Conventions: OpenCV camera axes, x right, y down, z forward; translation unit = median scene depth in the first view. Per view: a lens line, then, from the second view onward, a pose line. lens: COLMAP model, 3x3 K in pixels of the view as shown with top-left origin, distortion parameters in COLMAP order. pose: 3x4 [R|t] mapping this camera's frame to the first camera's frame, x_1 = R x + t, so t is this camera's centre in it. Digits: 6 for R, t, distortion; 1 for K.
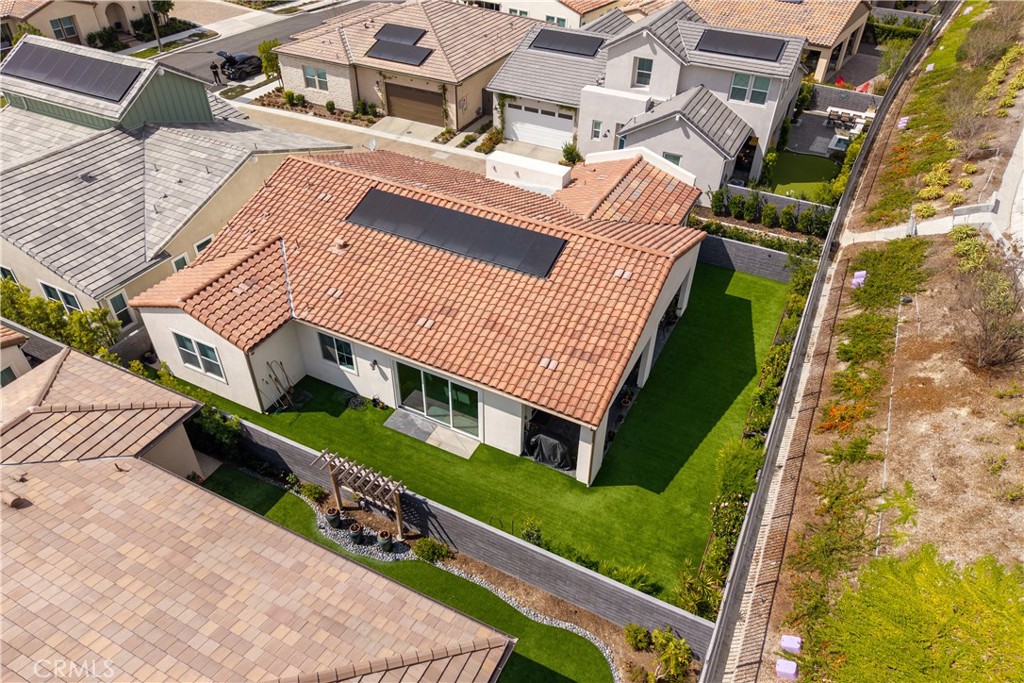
lens RADIAL K [[685.0, 0, 510.1], [0, 685.0, 347.2], [0, 0, 1]] dist [0.025690, 0.002003]
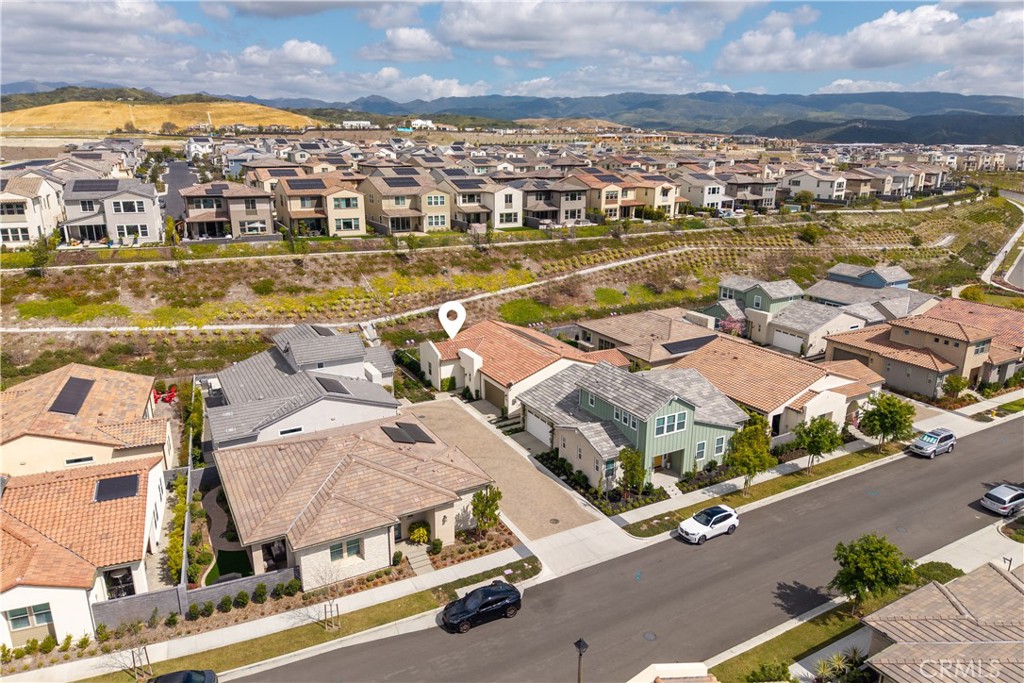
lens RADIAL K [[685.0, 0, 513.3], [0, 685.0, 339.4], [0, 0, 1]] dist [0.025690, 0.002003]
pose [[-0.827542, -0.169112, 0.535328, -1.242927], [0.338230, 0.610884, 0.715836, -1.802670], [-0.448080, 0.773448, -0.448334, 1.825369]]
